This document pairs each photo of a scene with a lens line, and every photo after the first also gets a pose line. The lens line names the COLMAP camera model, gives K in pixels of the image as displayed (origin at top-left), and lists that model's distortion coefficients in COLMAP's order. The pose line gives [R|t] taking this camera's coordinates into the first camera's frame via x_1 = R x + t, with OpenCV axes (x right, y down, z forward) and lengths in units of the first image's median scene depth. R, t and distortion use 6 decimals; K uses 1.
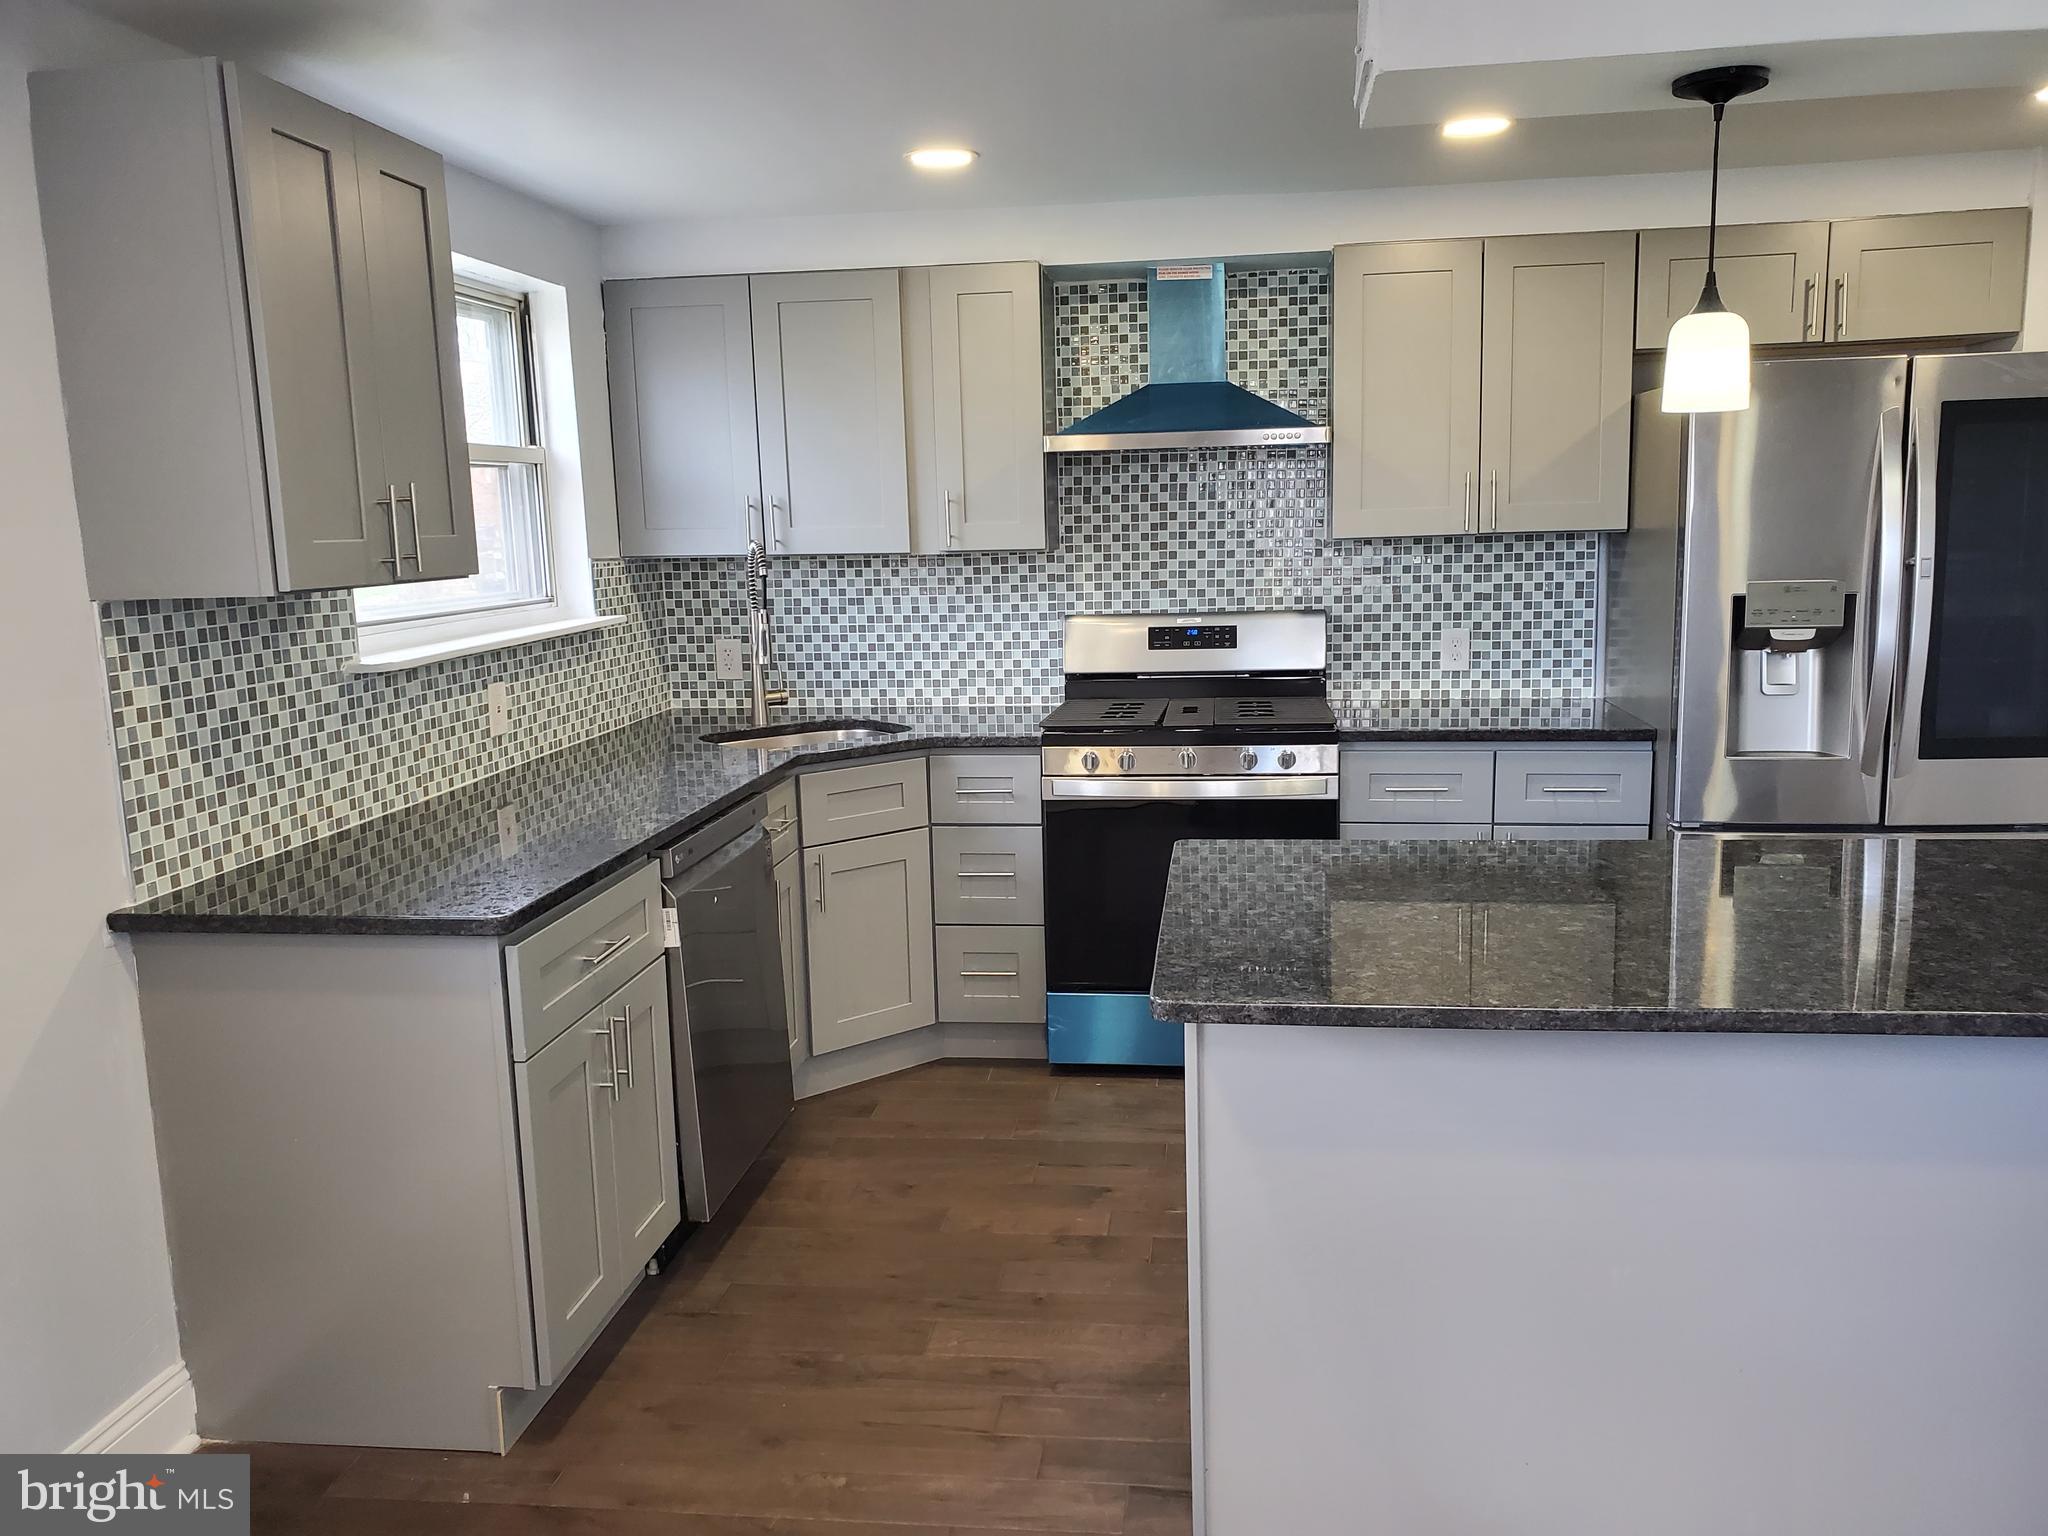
lens RADIAL K [[1600.7, 0, 1032.8], [0, 1600.7, 786.5], [0, 0, 1]] dist [0.085895, -0.125246]
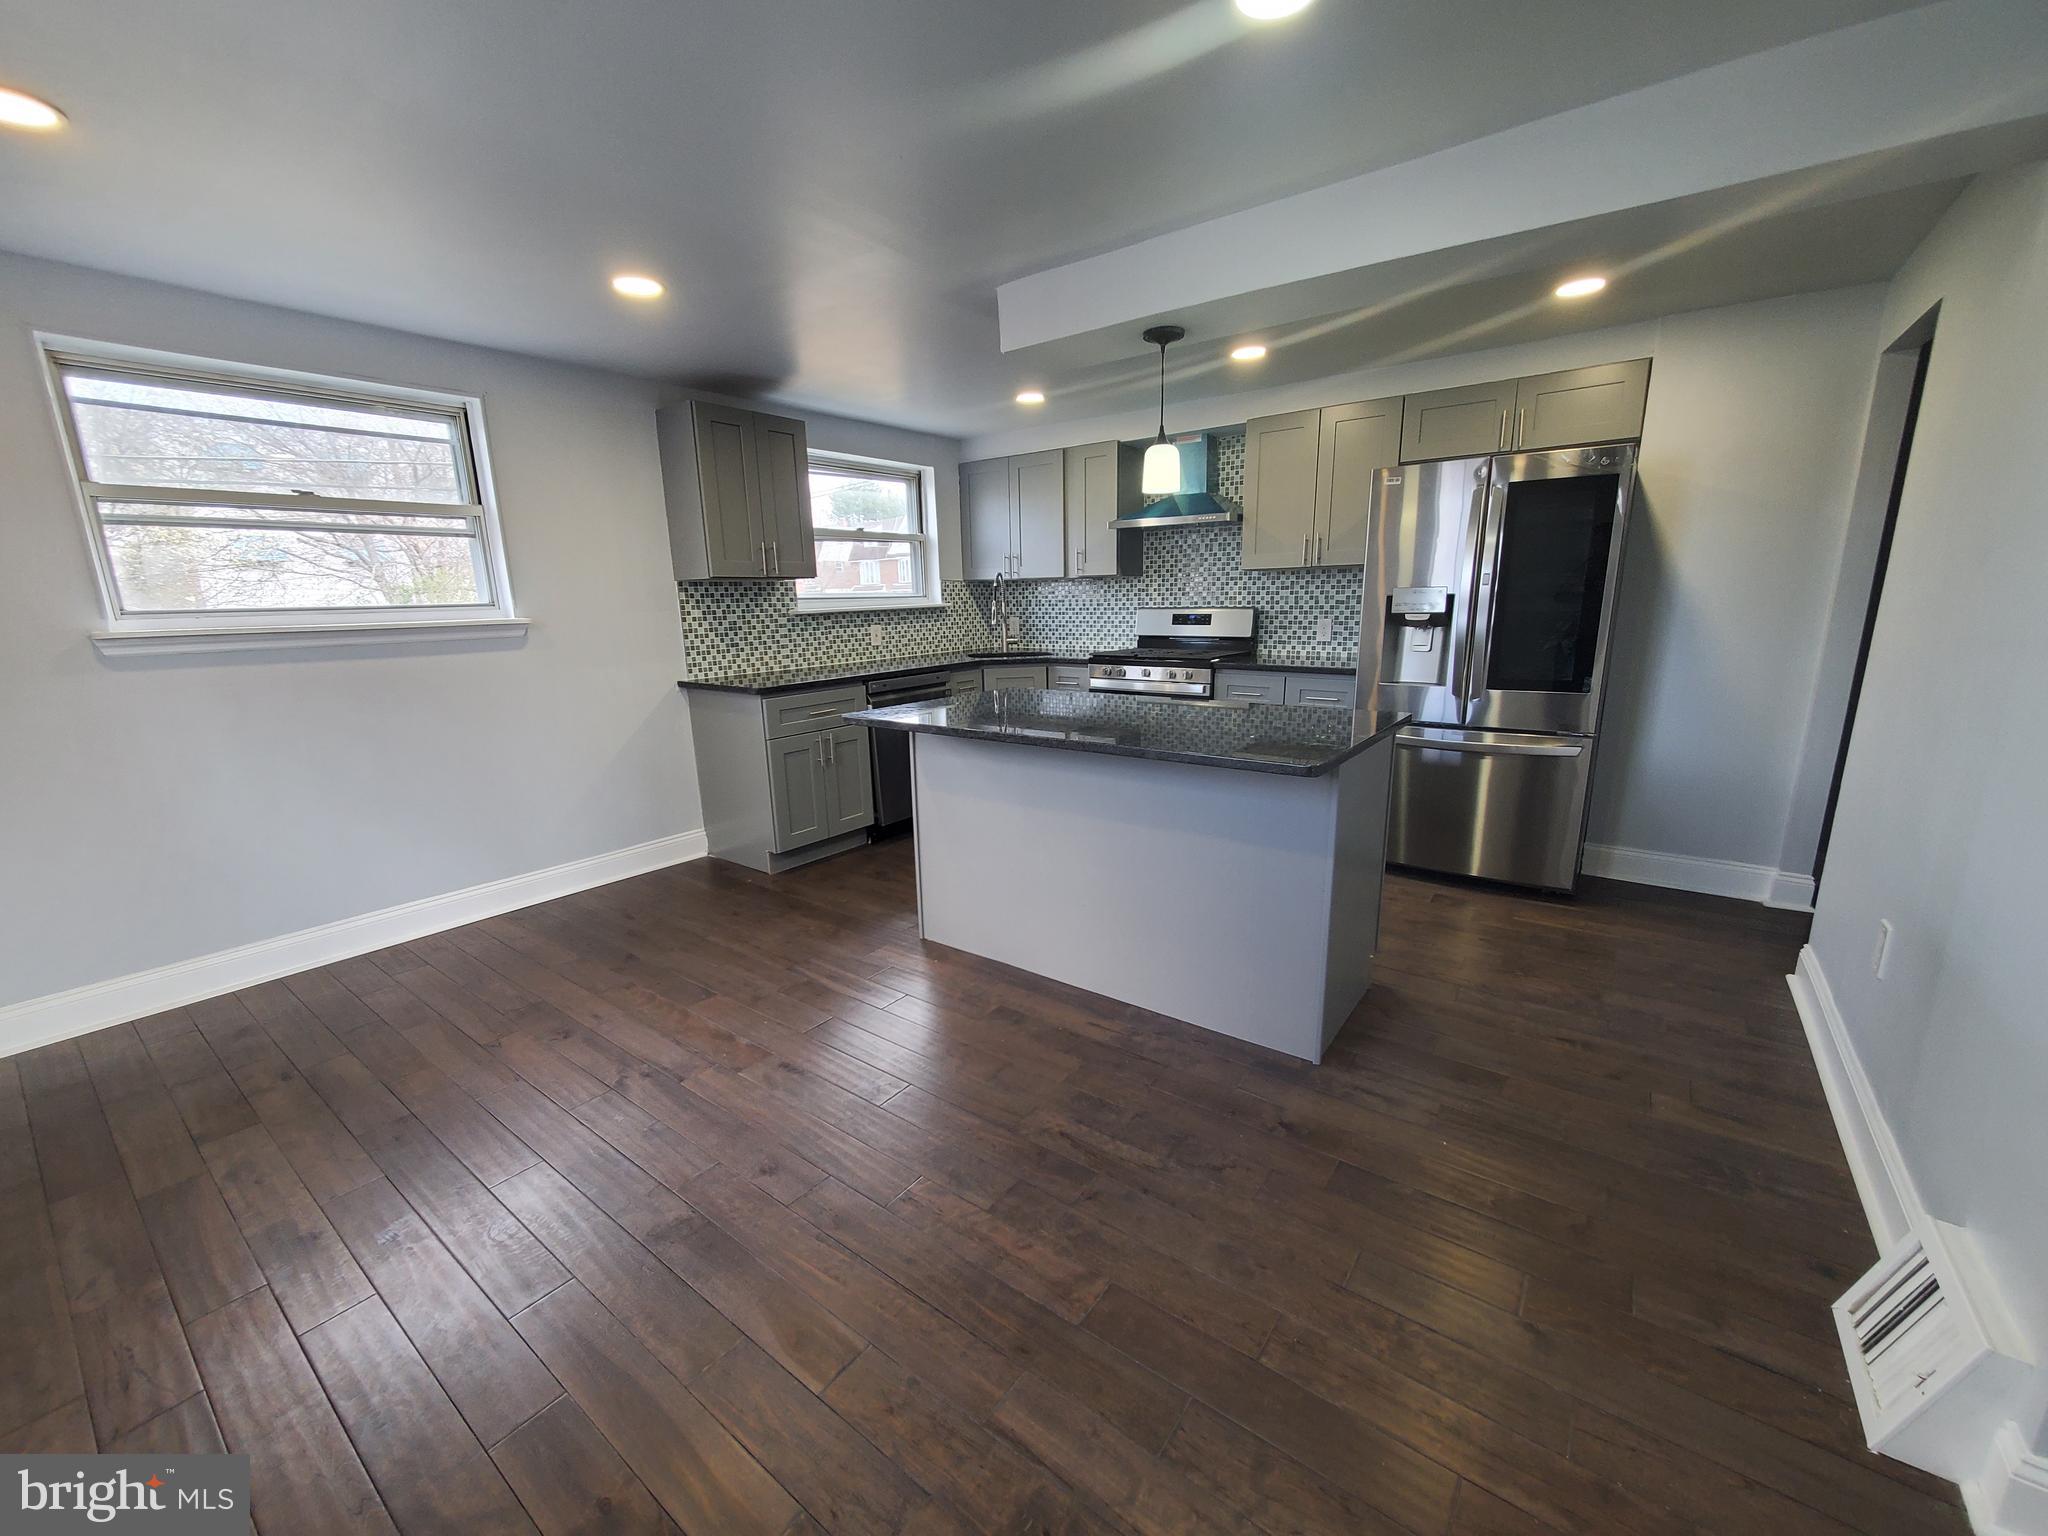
lens RADIAL K [[821.6, 0, 1016.1], [0, 821.6, 799.0], [0, 0, 1]] dist [0.002590, -0.003621]
pose [[0.865333, 0.130665, -0.483866, 0.478527], [-0.087541, 0.989982, 0.110782, 0.041518], [0.493494, -0.053505, 0.868102, -0.050354]]
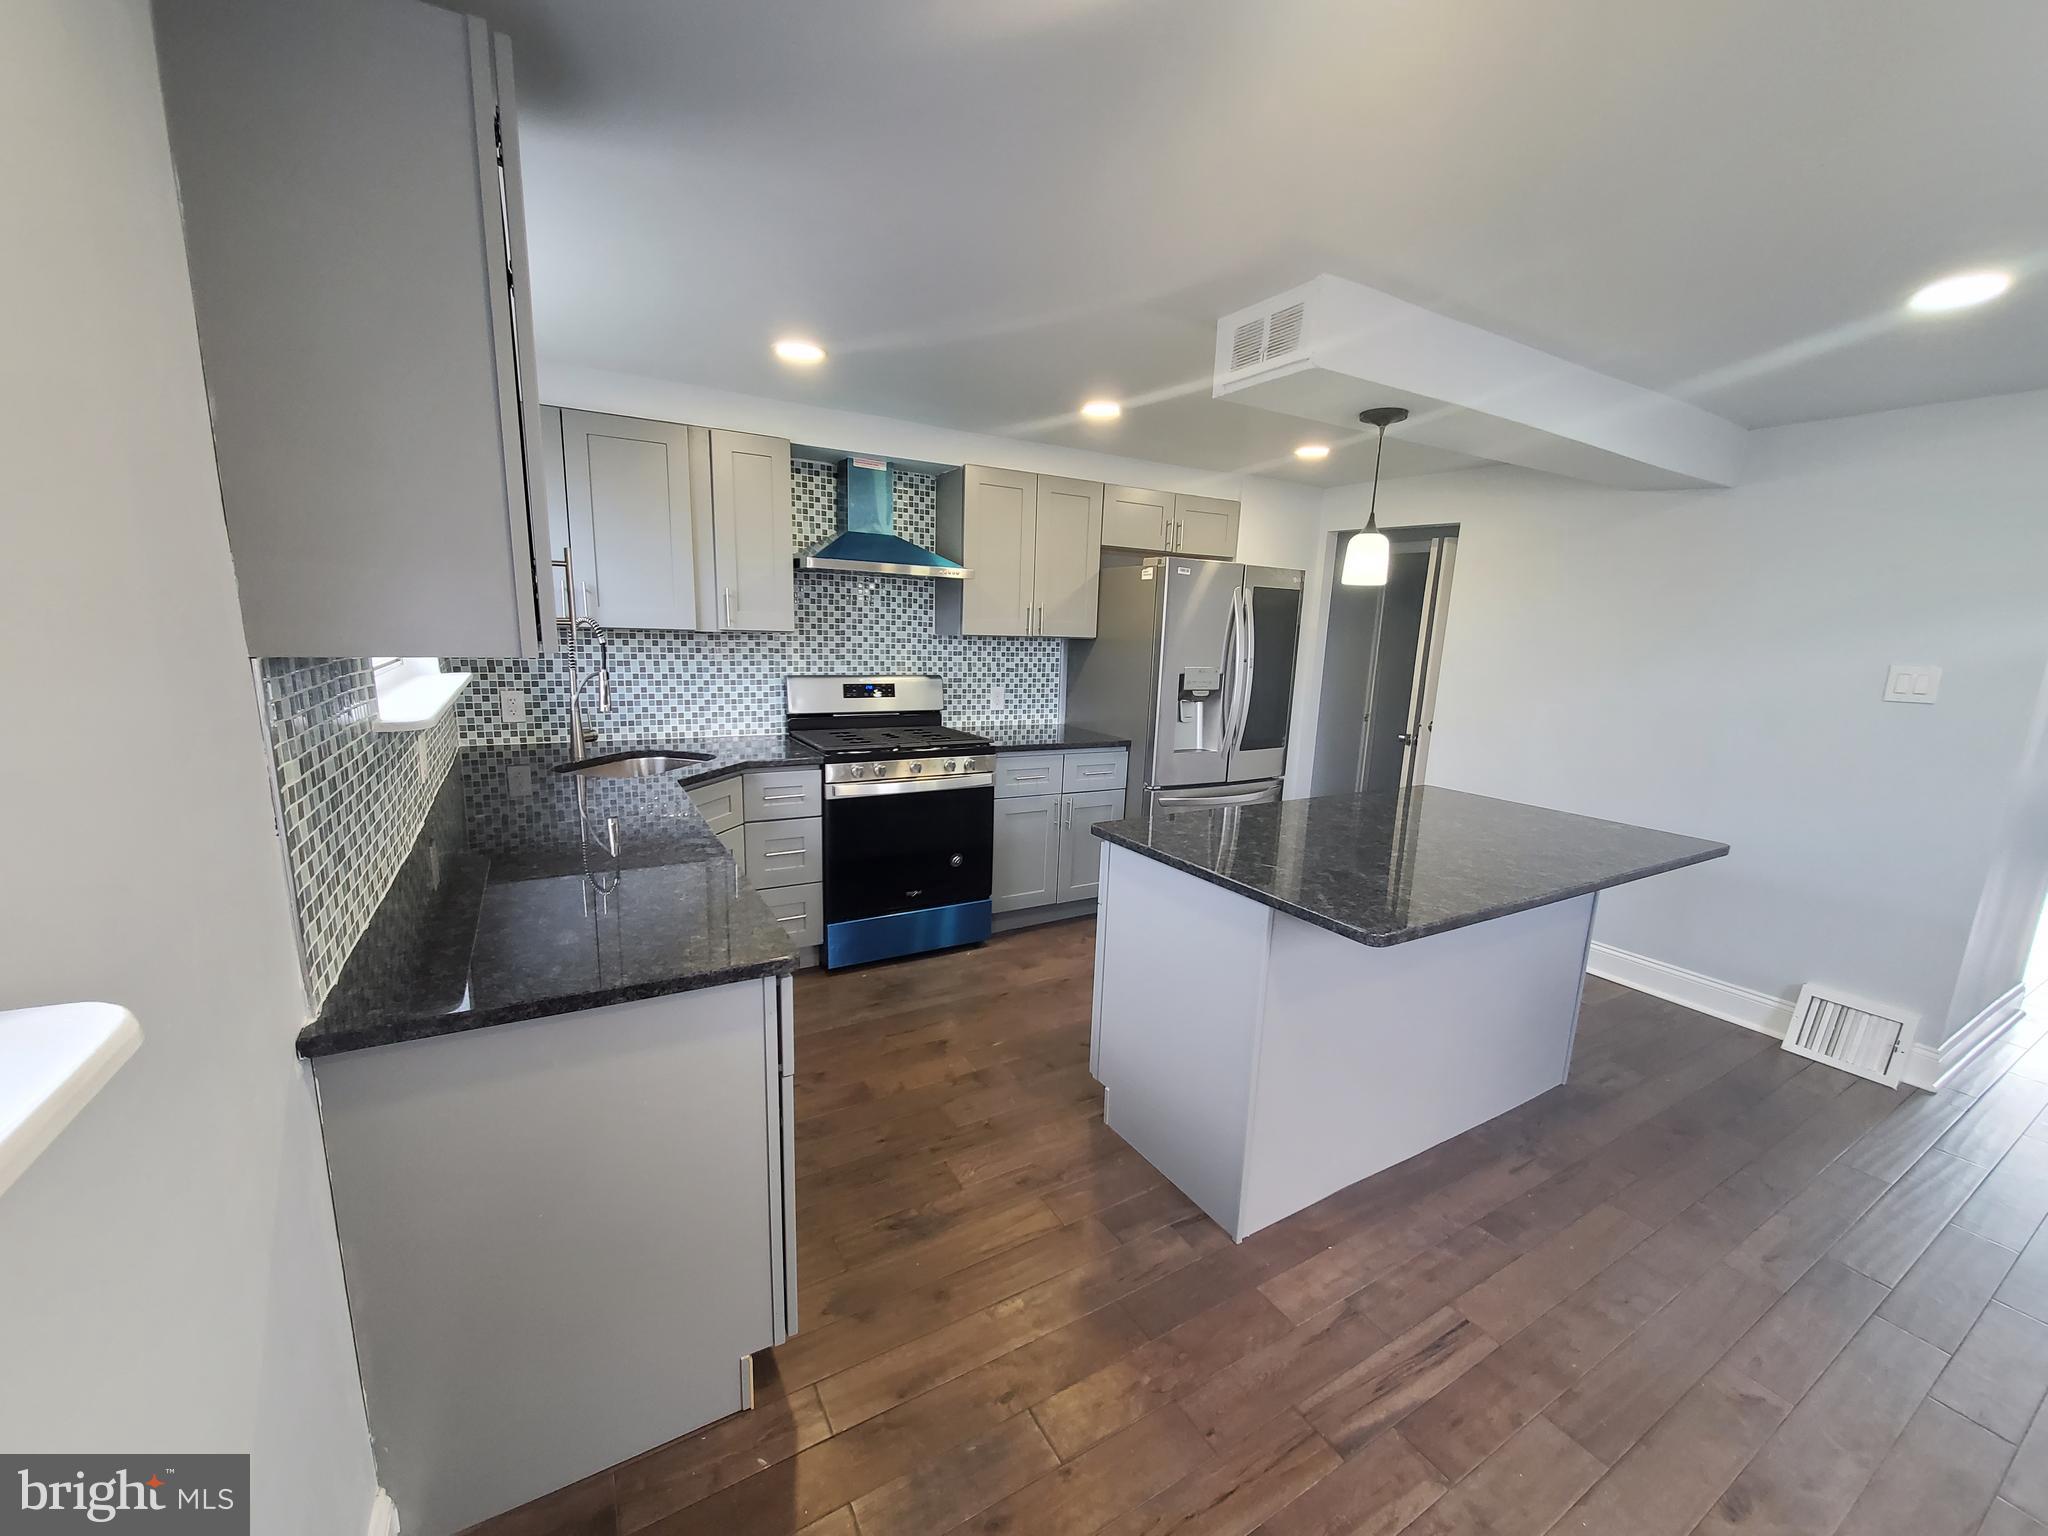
lens RADIAL K [[821.6, 0, 1032.5], [0, 821.6, 793.8], [0, 0, 1]] dist [0.002590, -0.003621]
pose [[0.784332, -0.072279, 0.616116, -0.309474], [0.047453, 0.997269, 0.056584, -0.030560], [-0.618523, -0.015144, 0.785621, 0.260437]]
